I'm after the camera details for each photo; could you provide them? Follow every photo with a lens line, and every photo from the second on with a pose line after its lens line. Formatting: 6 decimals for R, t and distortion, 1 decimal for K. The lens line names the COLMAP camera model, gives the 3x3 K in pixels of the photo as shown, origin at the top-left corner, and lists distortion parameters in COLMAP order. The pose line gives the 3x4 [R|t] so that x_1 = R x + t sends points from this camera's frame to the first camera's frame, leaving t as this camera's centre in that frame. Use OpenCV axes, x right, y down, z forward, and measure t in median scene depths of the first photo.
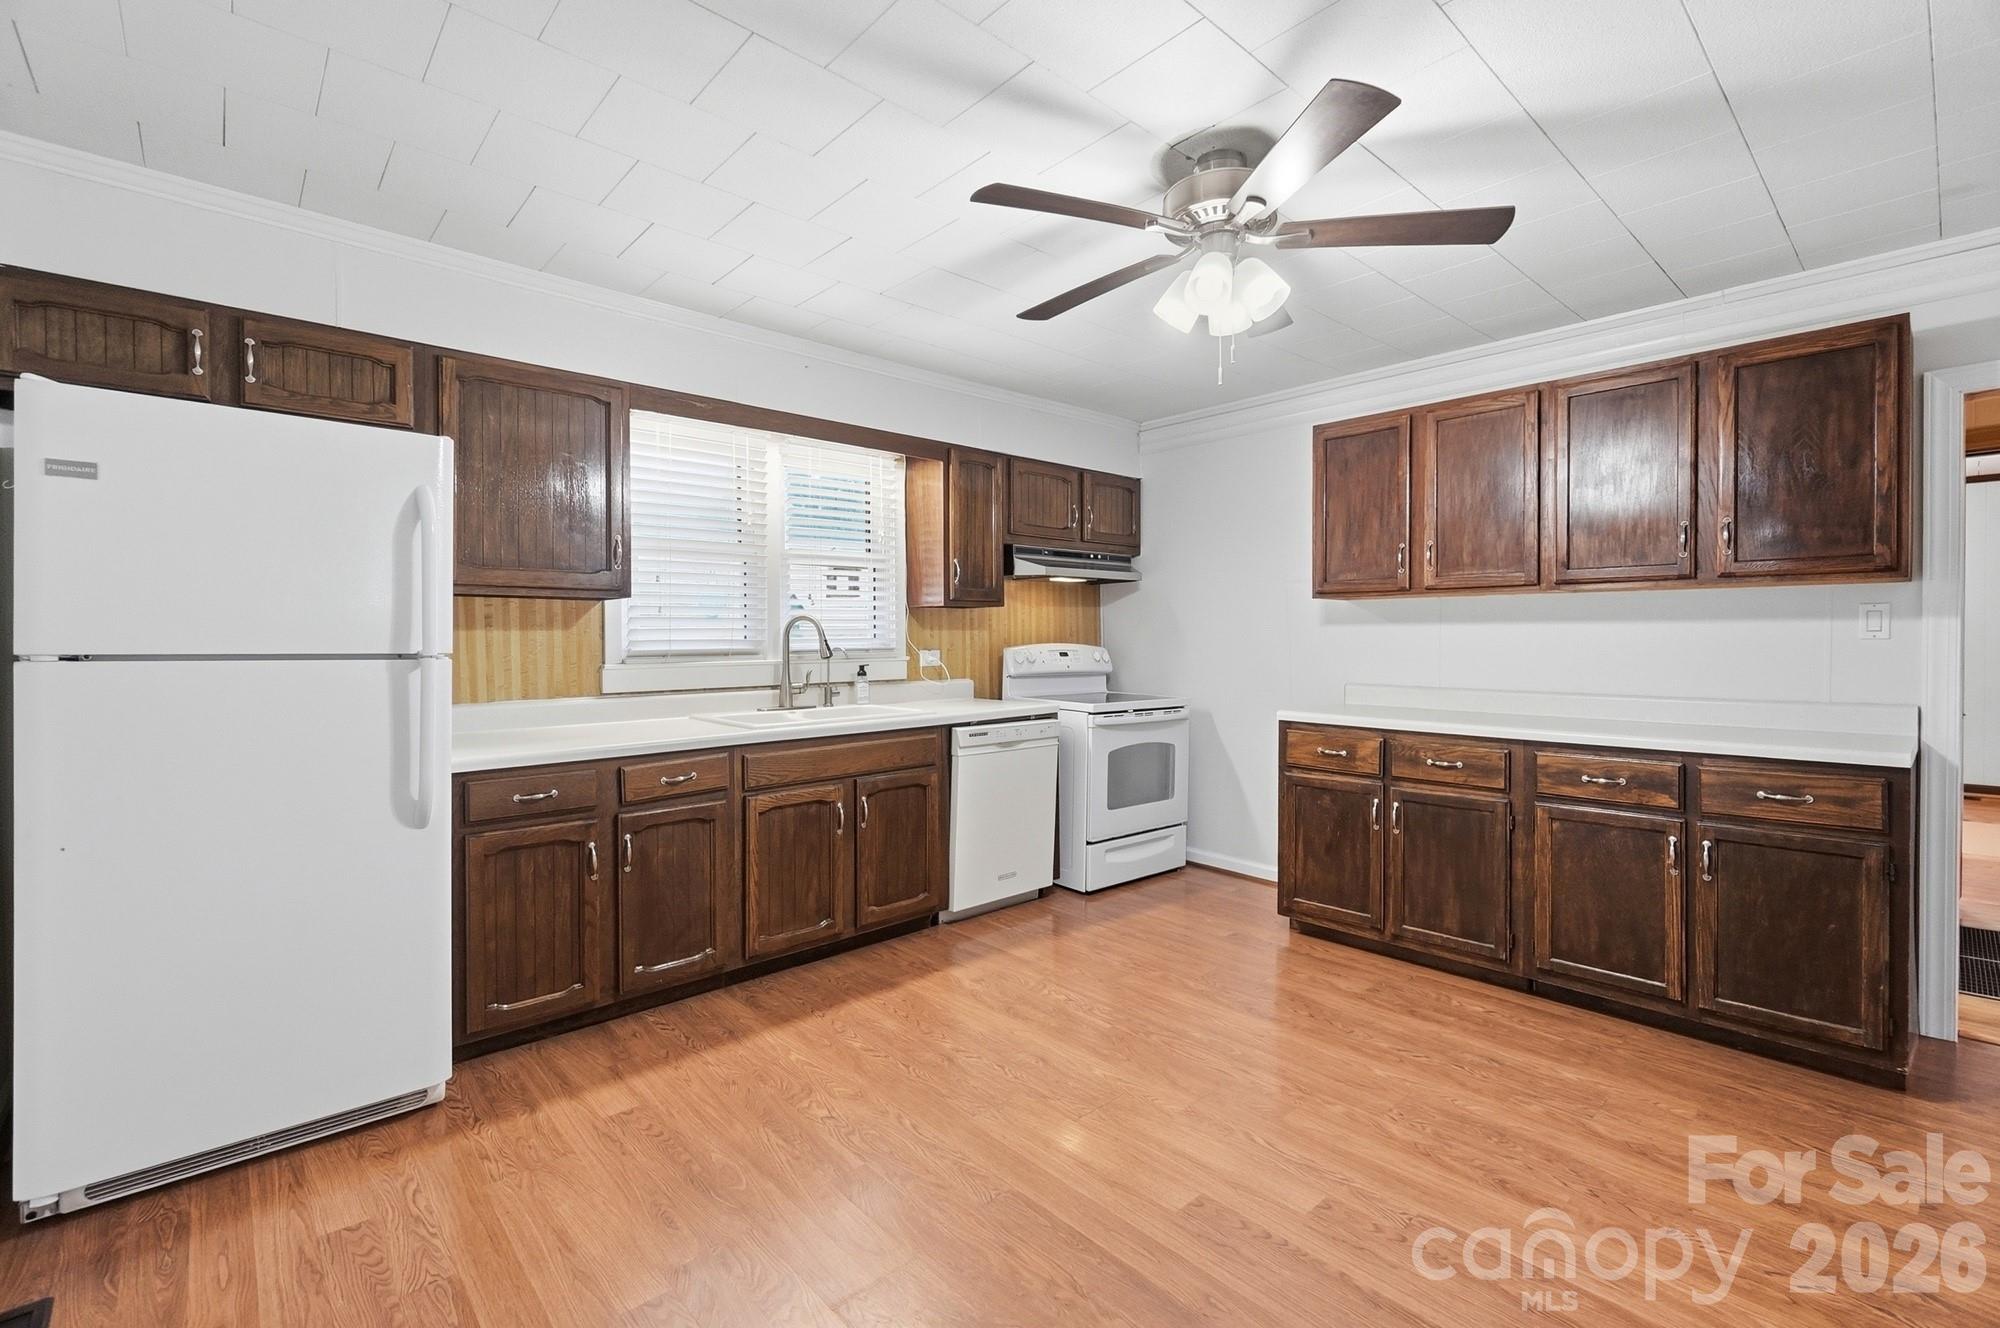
lens RADIAL K [[879.2, 0, 995.2], [0, 879.2, 649.1], [0, 0, 1]] dist [-0.001143, -0.000445]
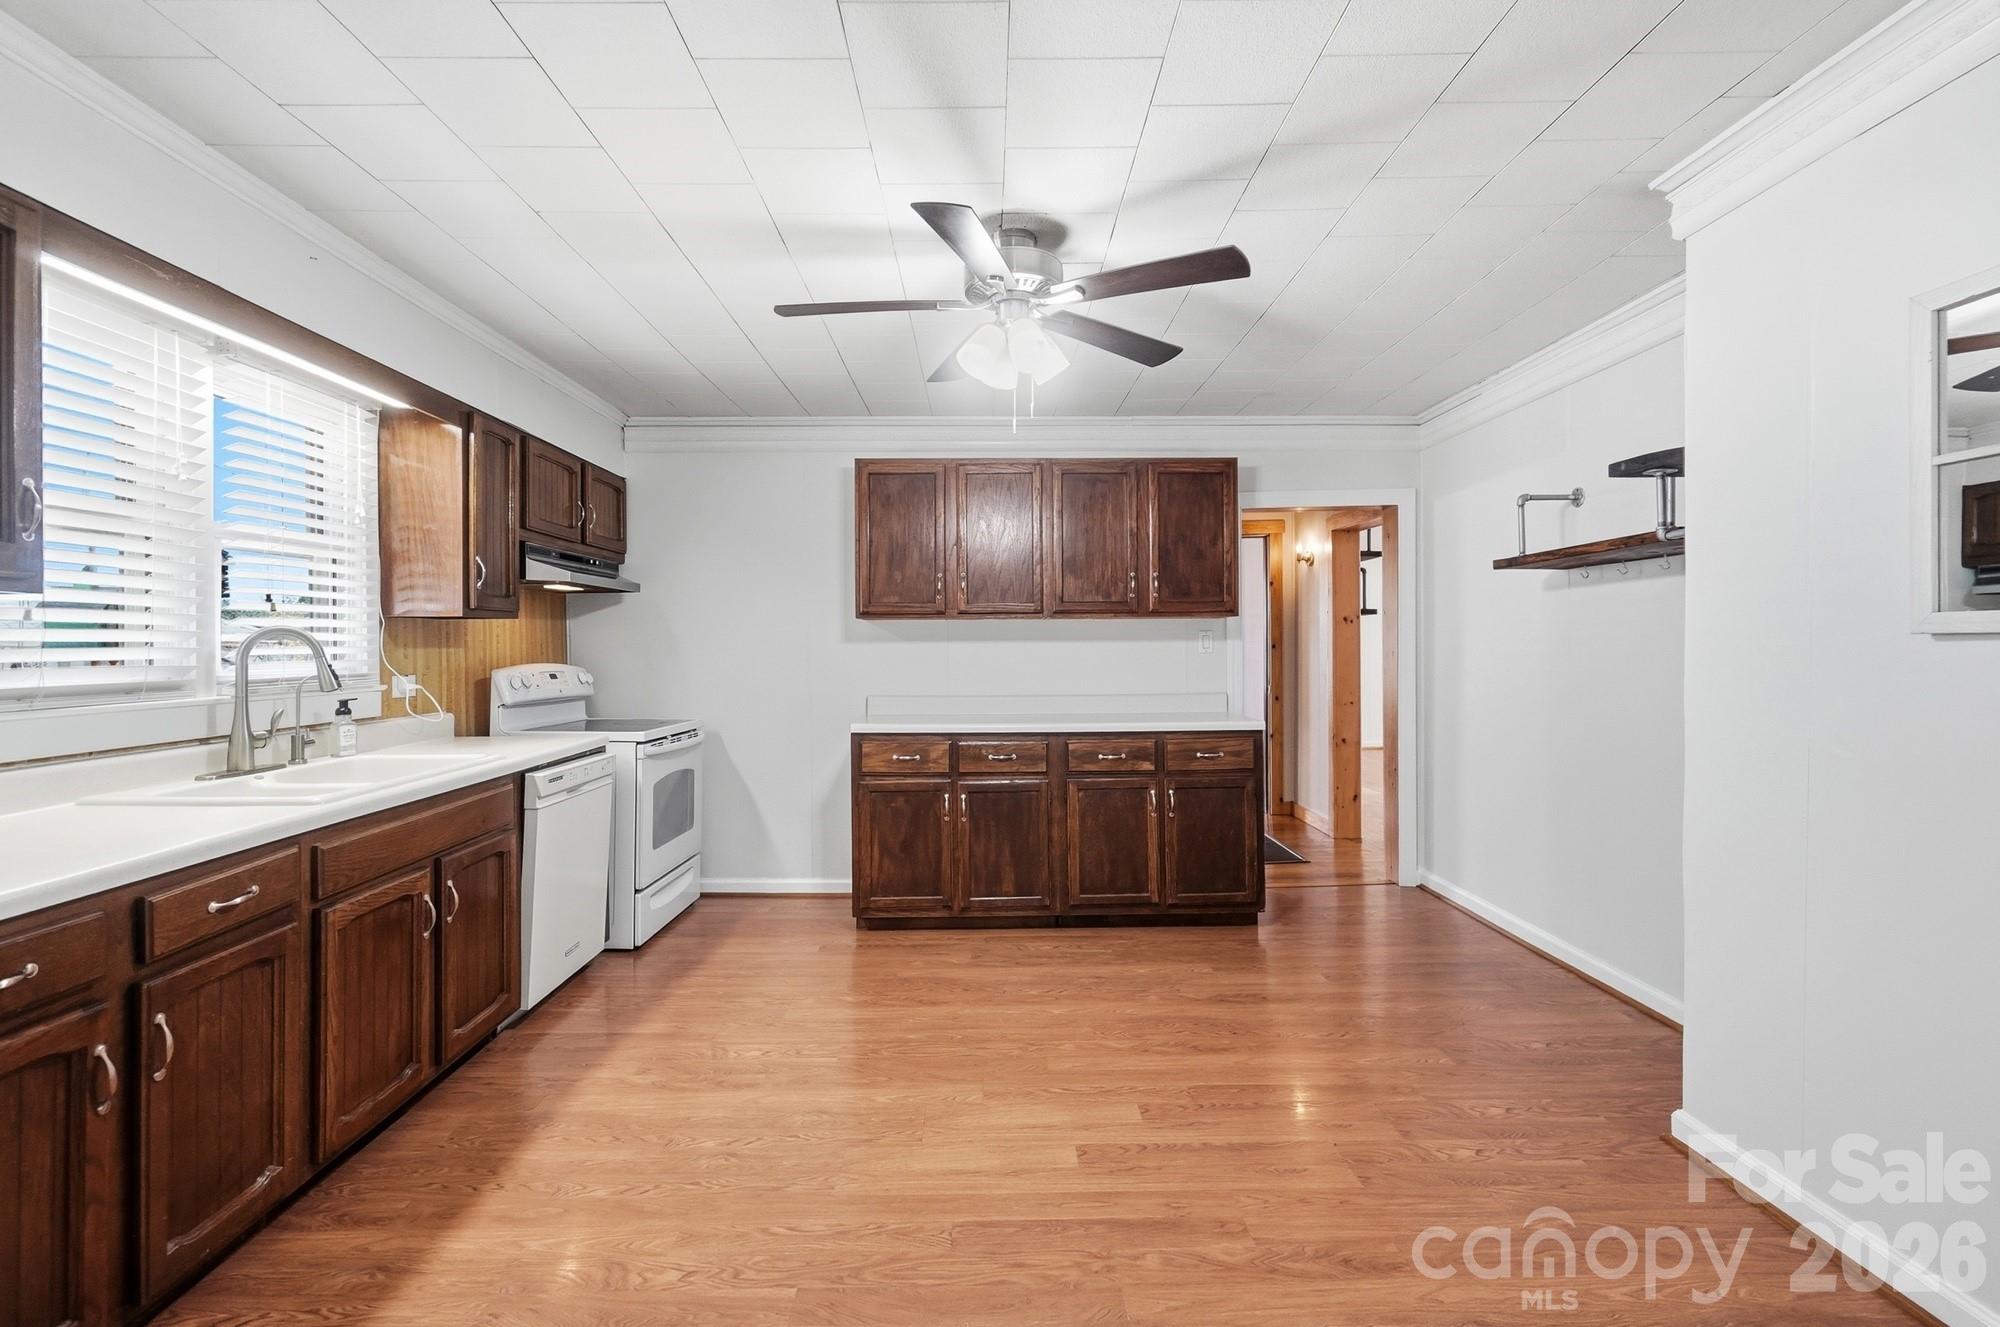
lens RADIAL K [[896.8, 0, 993.5], [0, 896.8, 646.1], [0, 0, 1]] dist [-0.001488, -0.000217]
pose [[0.657477, -0.001210, 0.753474, -0.415956], [0.015404, 0.999811, -0.011836, -0.009030], [-0.753317, 0.019389, 0.657372, 0.176731]]
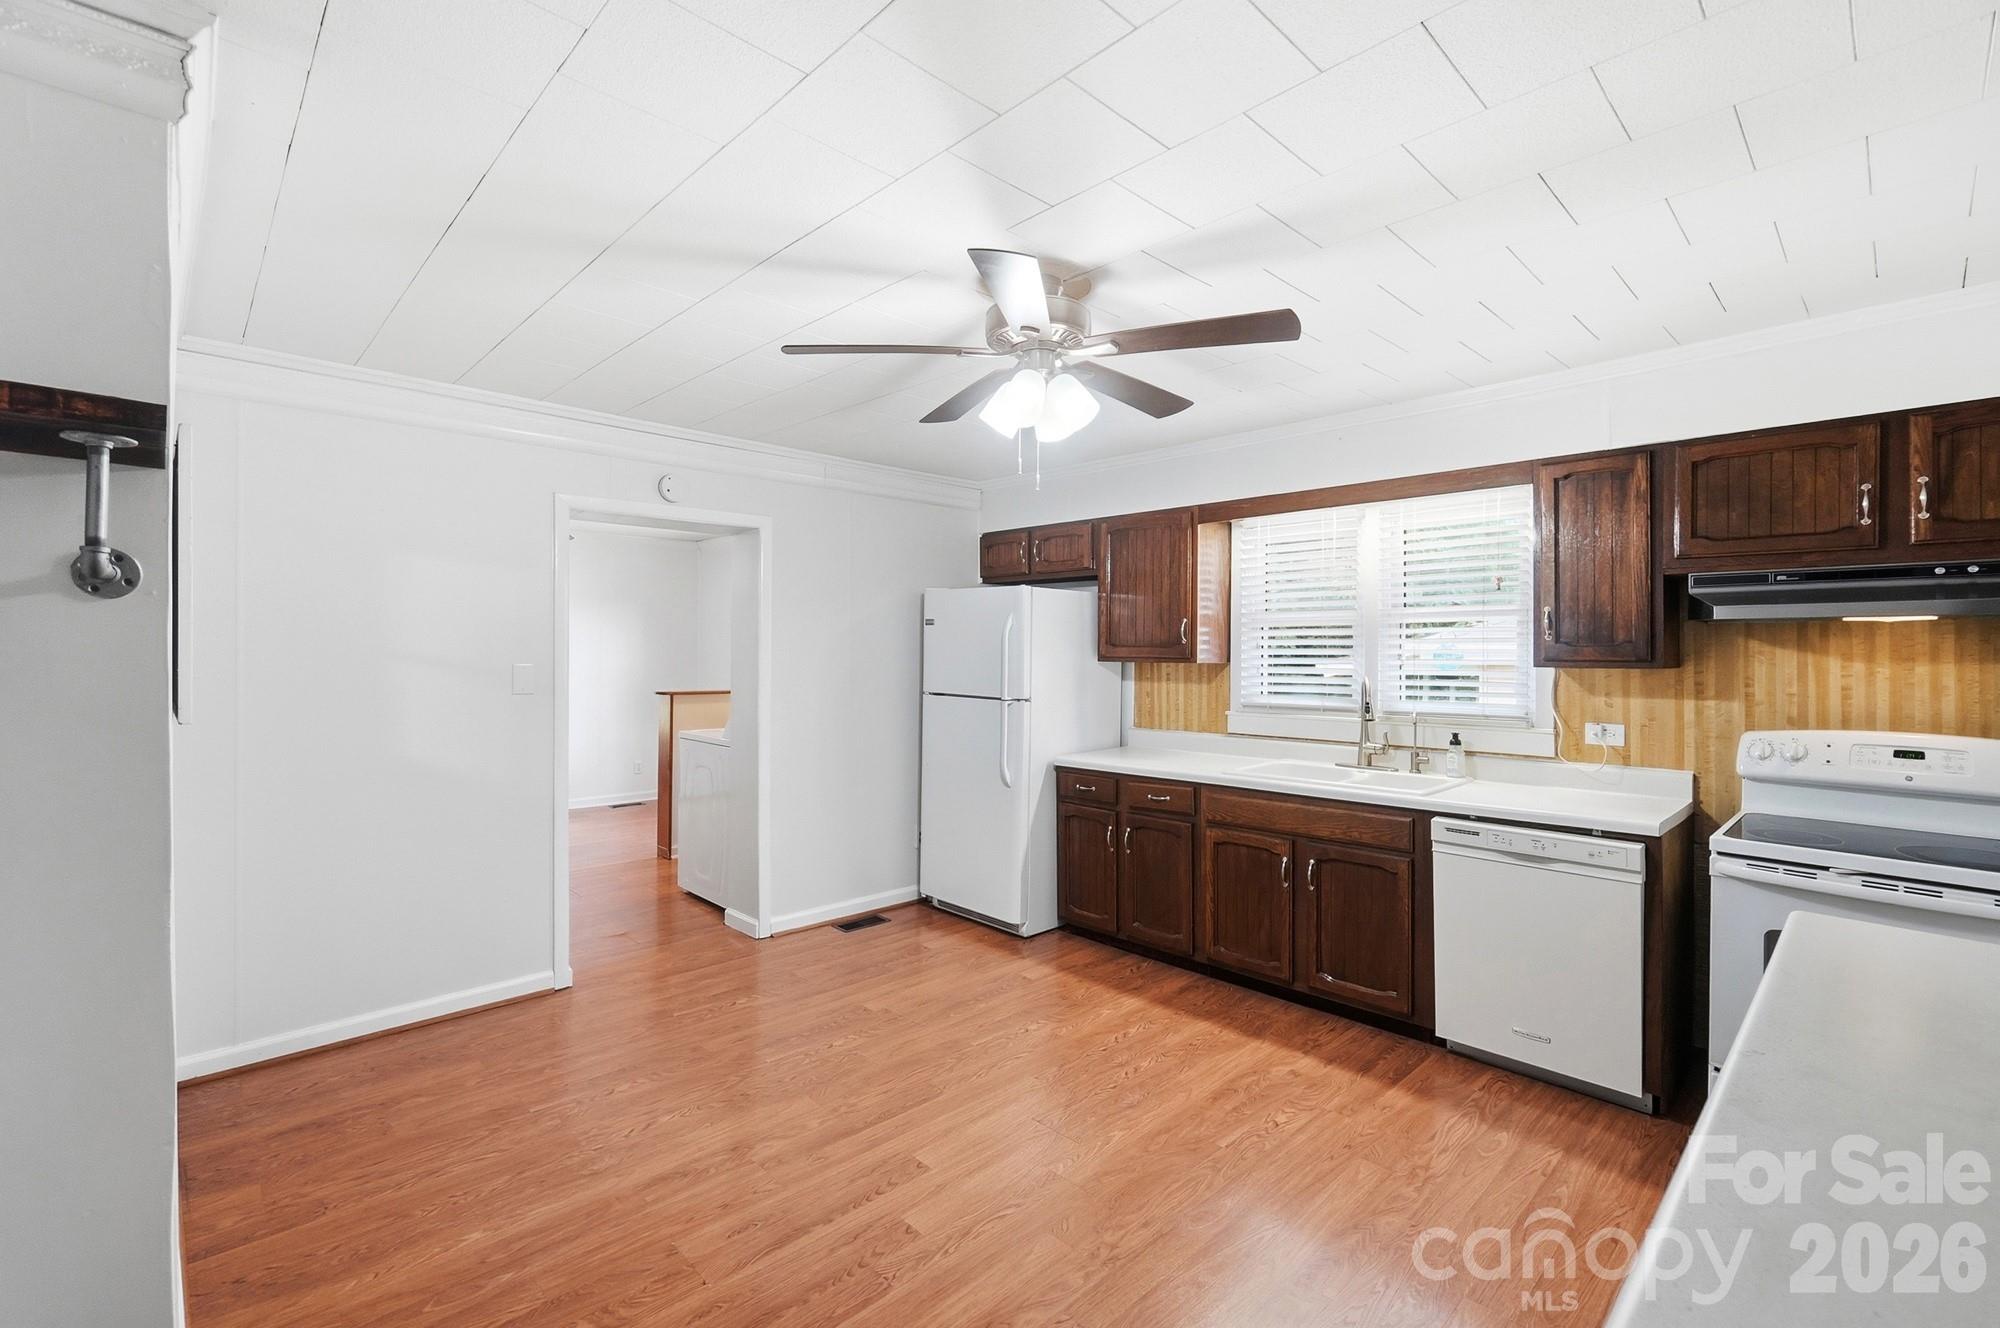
lens RADIAL K [[879.2, 0, 995.2], [0, 879.2, 649.1], [0, 0, 1]] dist [-0.001143, -0.000445]
pose [[0.028077, 0.001012, -0.999605, 0.867420], [-0.017516, 0.999846, 0.000520, -0.070564], [0.999452, 0.017494, 0.028091, 0.608906]]
